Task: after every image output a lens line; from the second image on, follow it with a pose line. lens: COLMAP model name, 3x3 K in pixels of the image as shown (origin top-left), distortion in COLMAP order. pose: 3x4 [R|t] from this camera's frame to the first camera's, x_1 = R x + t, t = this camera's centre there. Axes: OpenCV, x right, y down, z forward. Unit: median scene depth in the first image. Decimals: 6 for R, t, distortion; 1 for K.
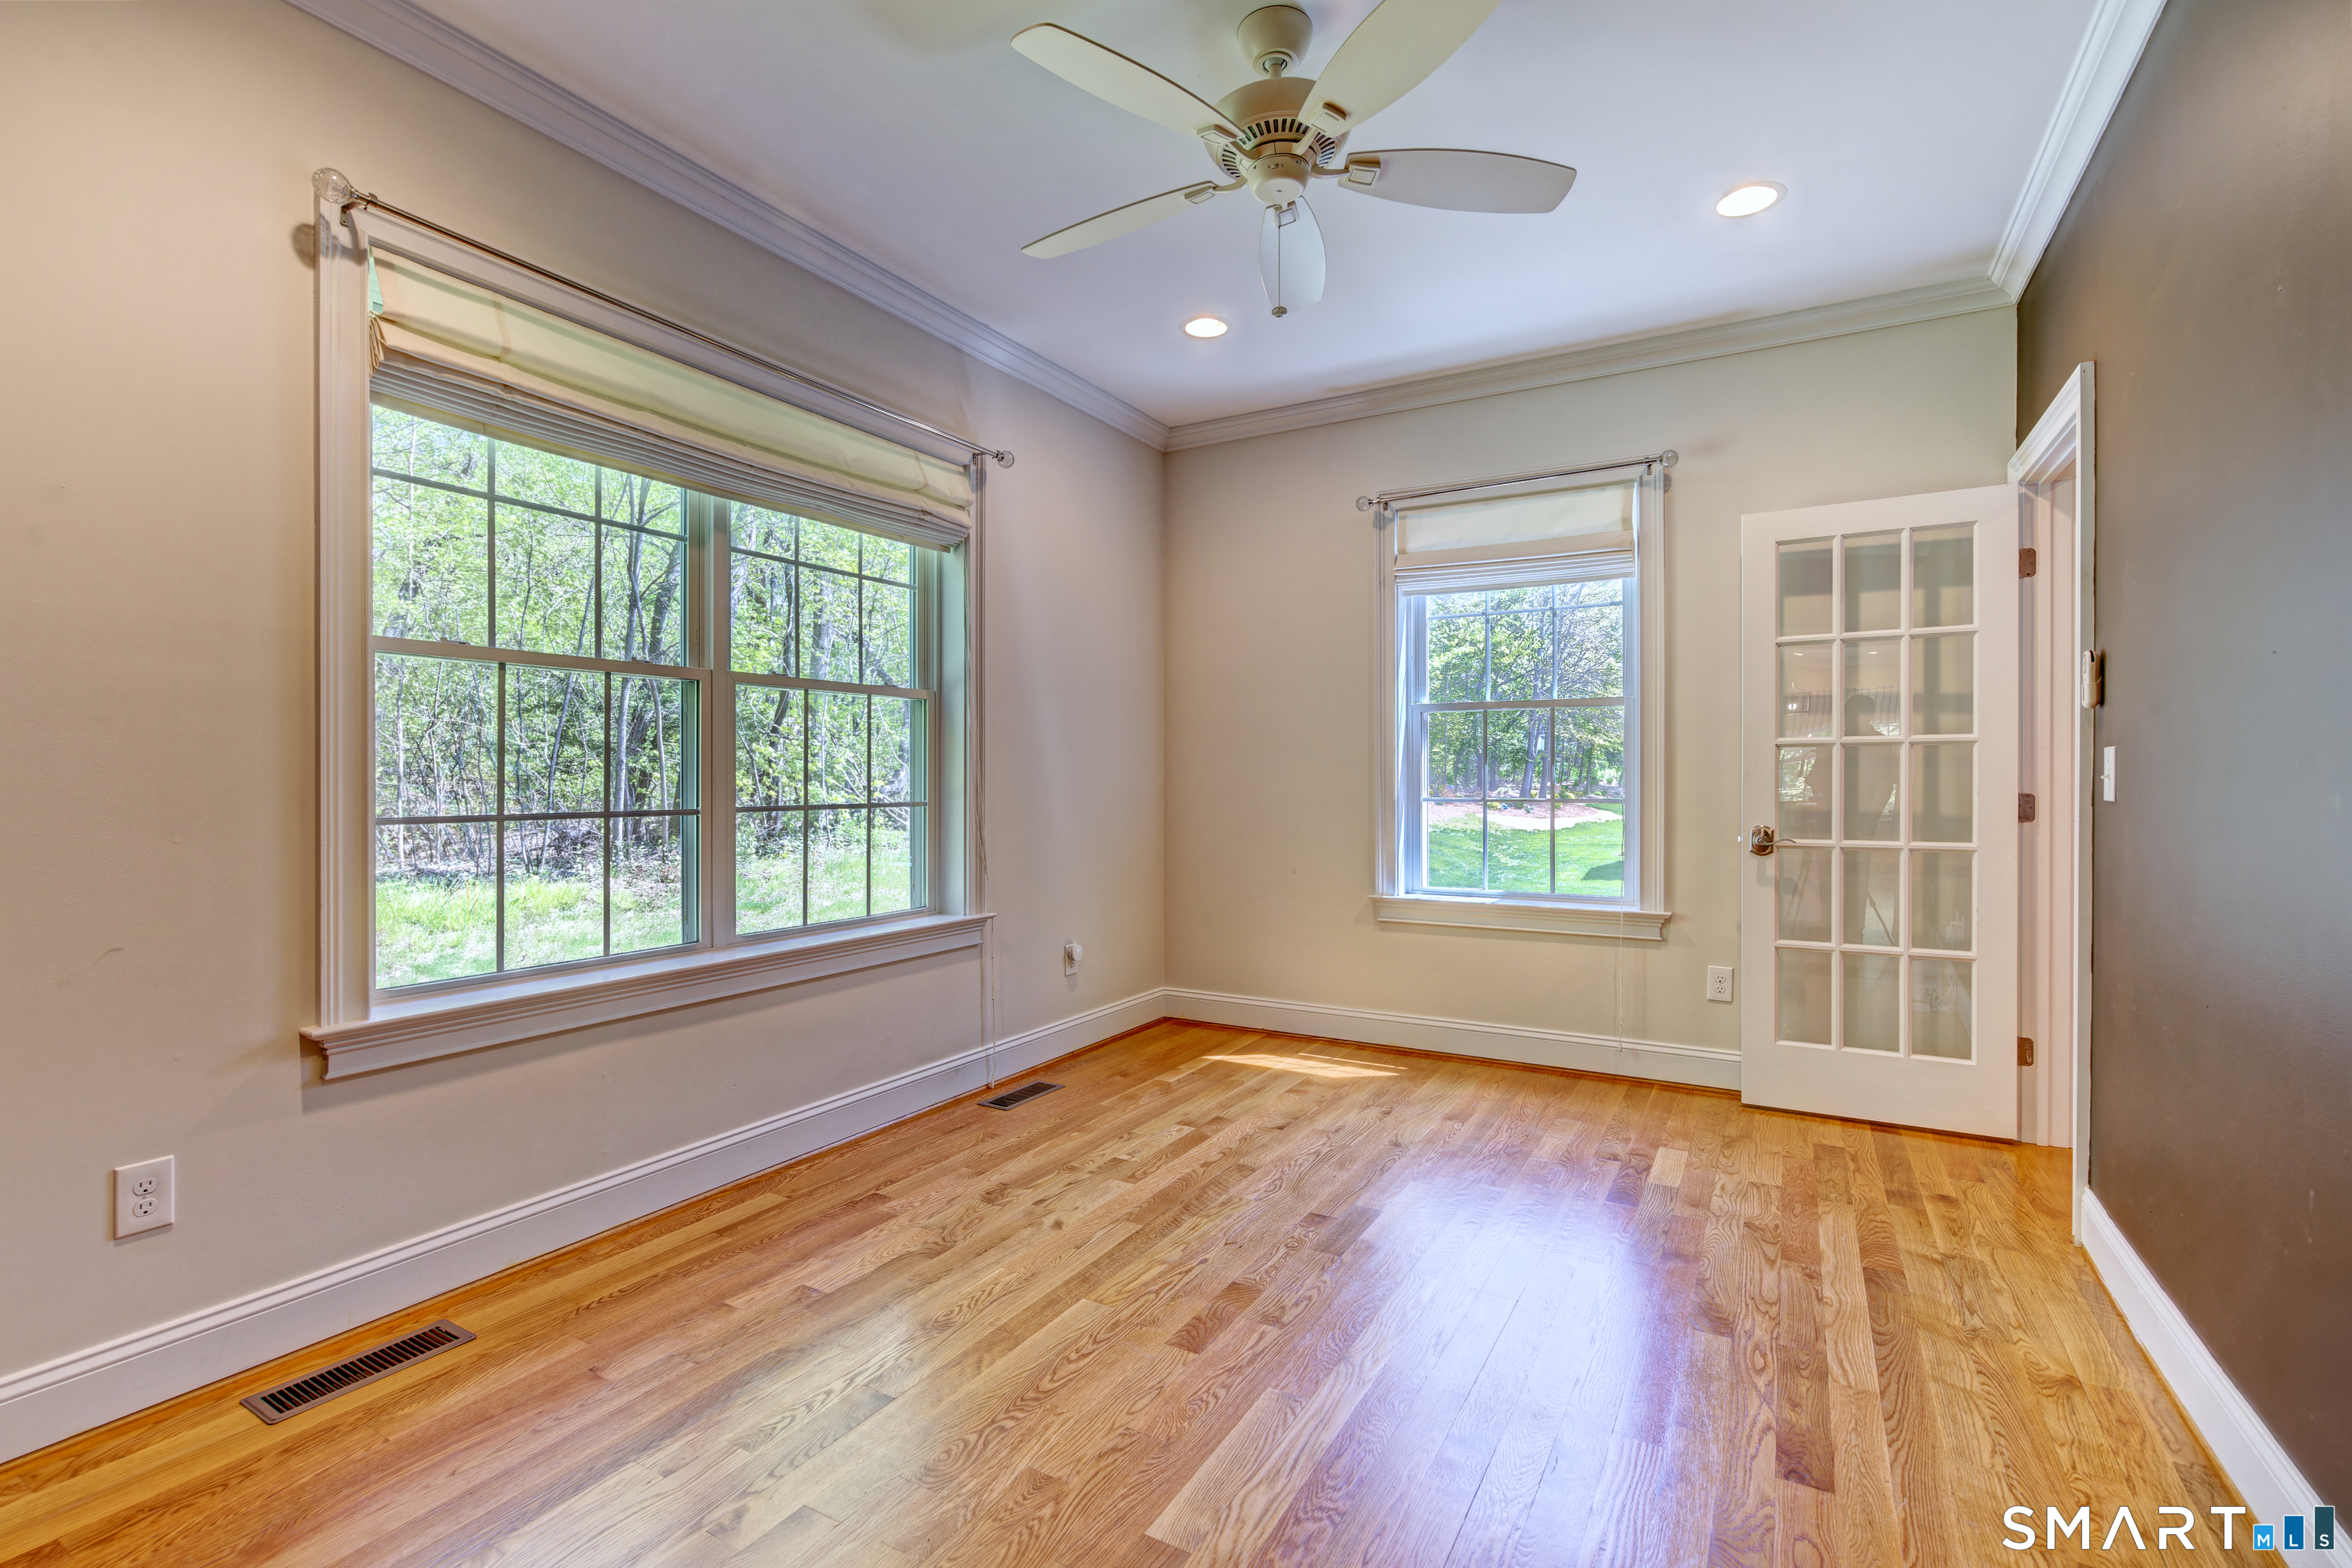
lens RADIAL K [[1061.5, 0, 1173.4], [0, 1061.5, 786.9], [0, 0, 1]] dist [-0.006463, 0.001335]
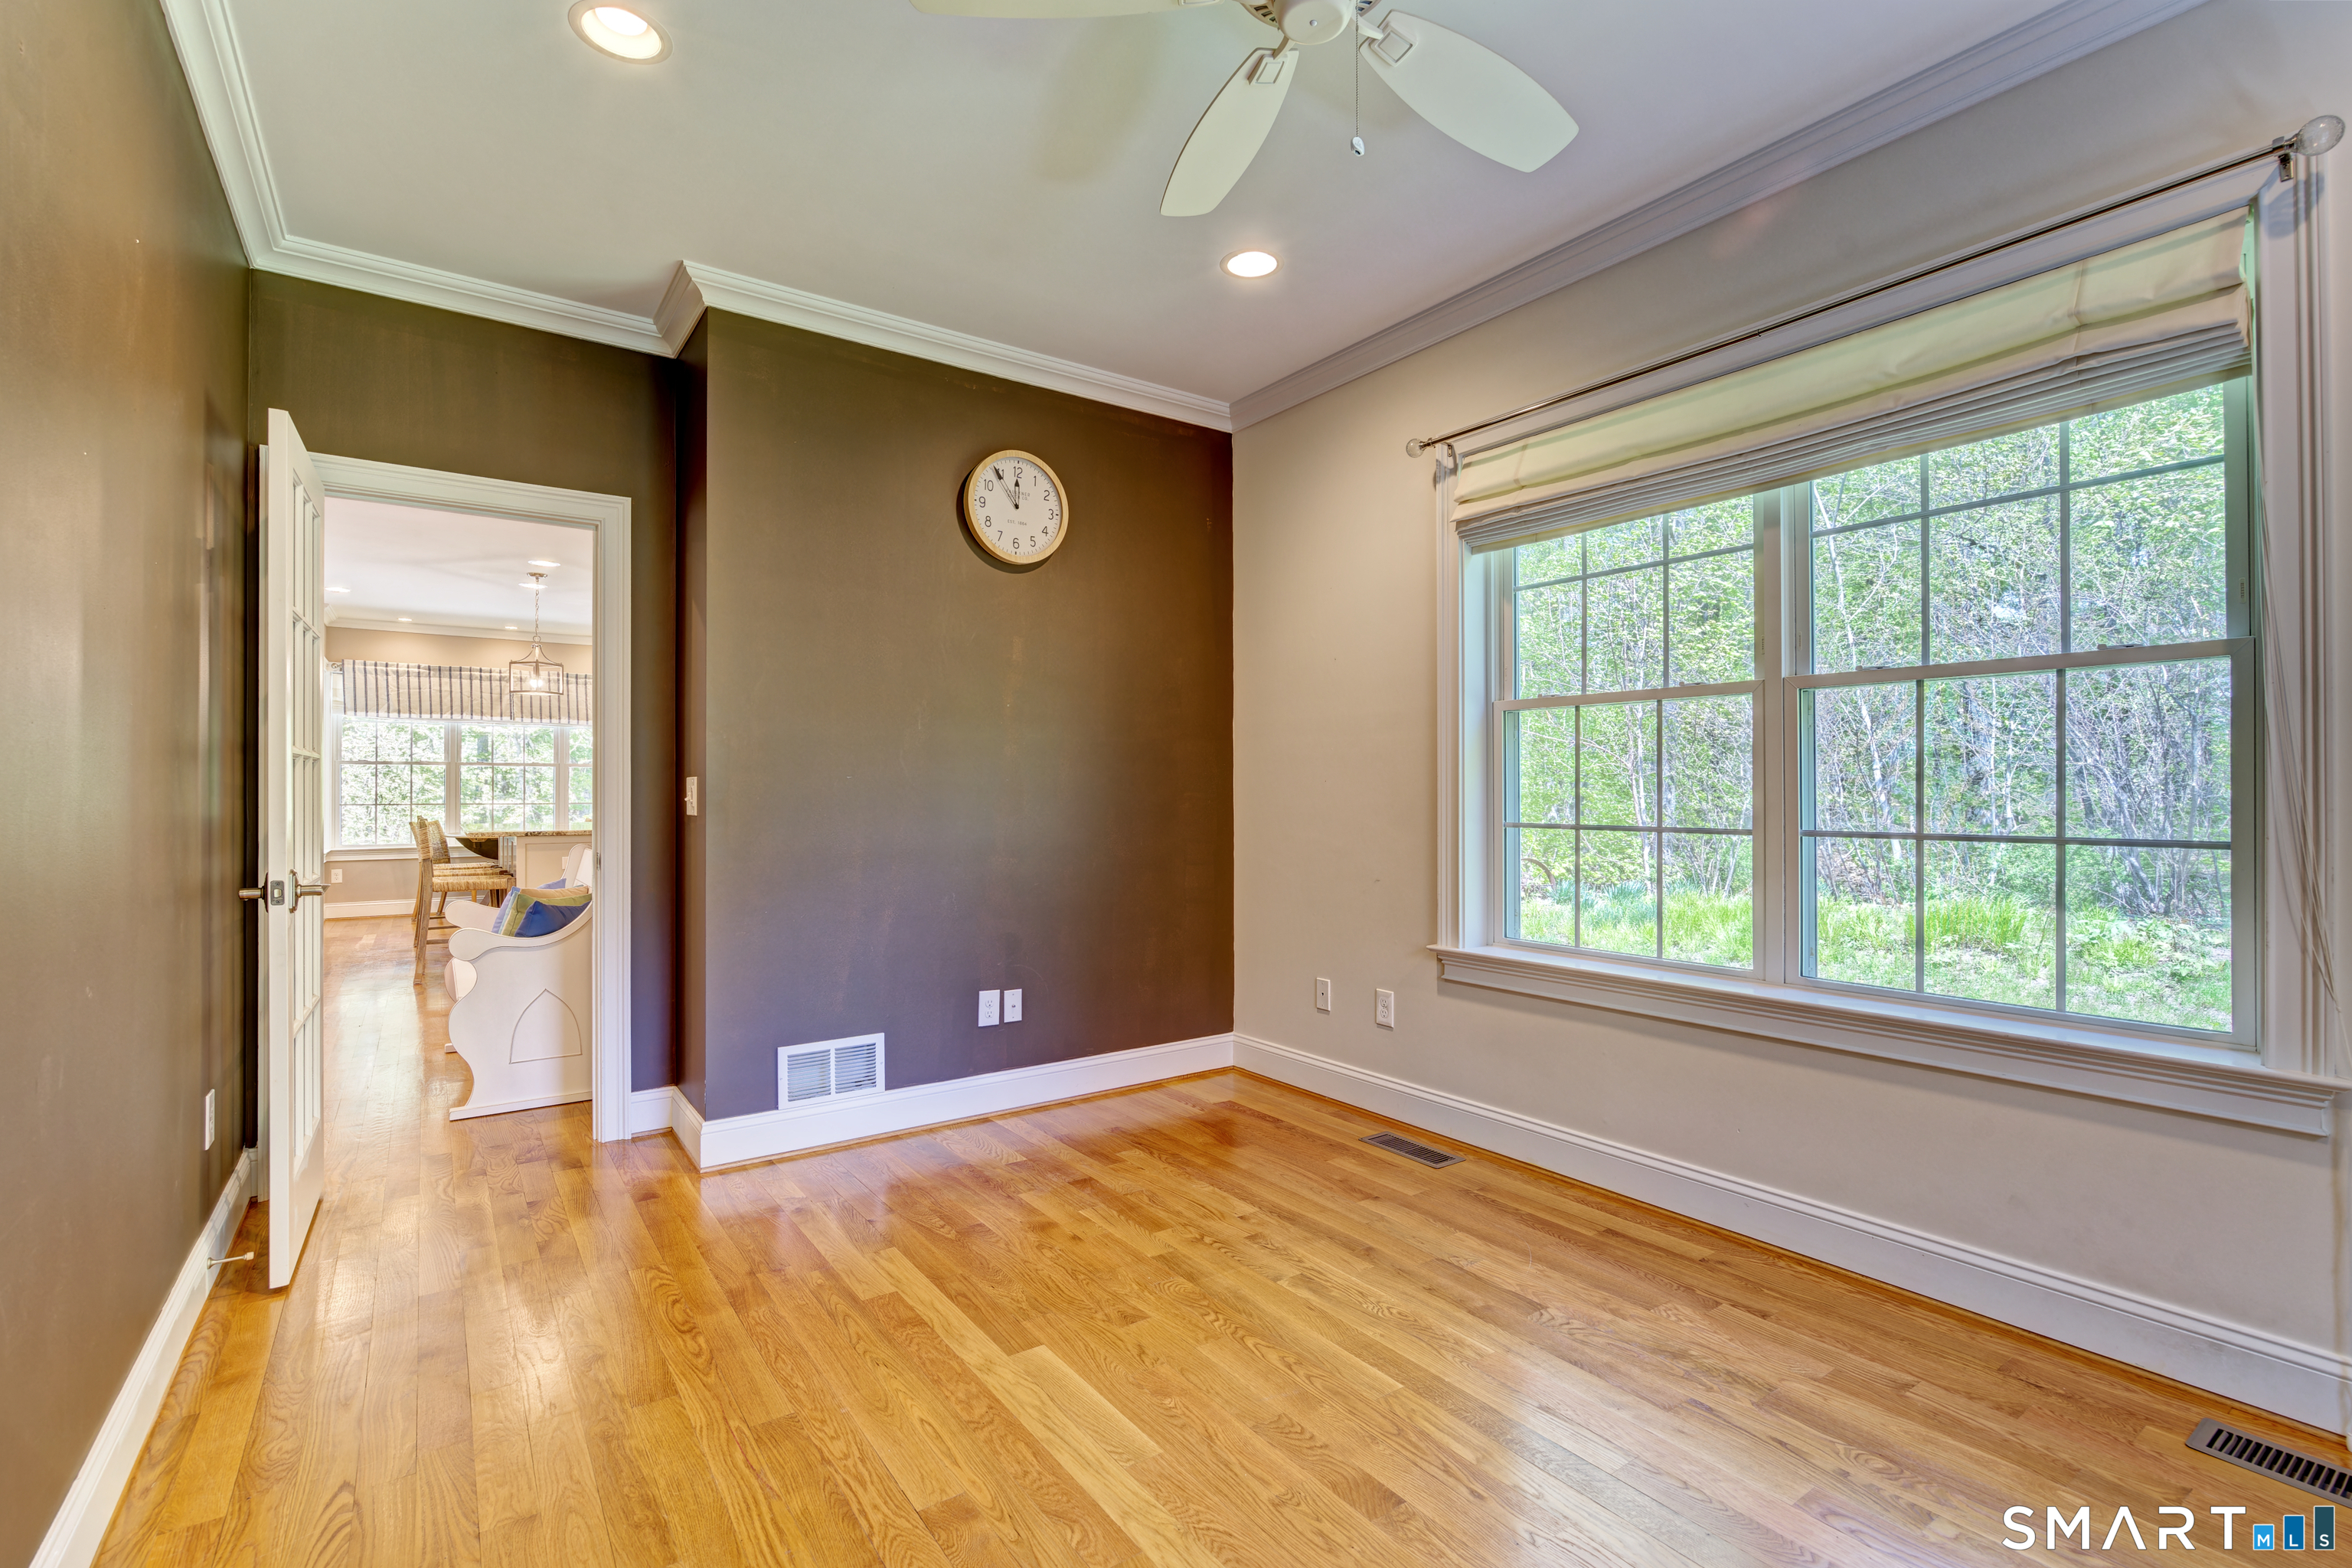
lens RADIAL K [[1061.5, 0, 1173.4], [0, 1061.5, 786.9], [0, 0, 1]] dist [-0.006463, 0.001335]
pose [[-0.420846, 0.004000, -0.907123, 0.653404], [-0.000341, 0.999990, 0.004567, -0.022687], [0.907132, 0.002231, -0.420840, 0.973319]]
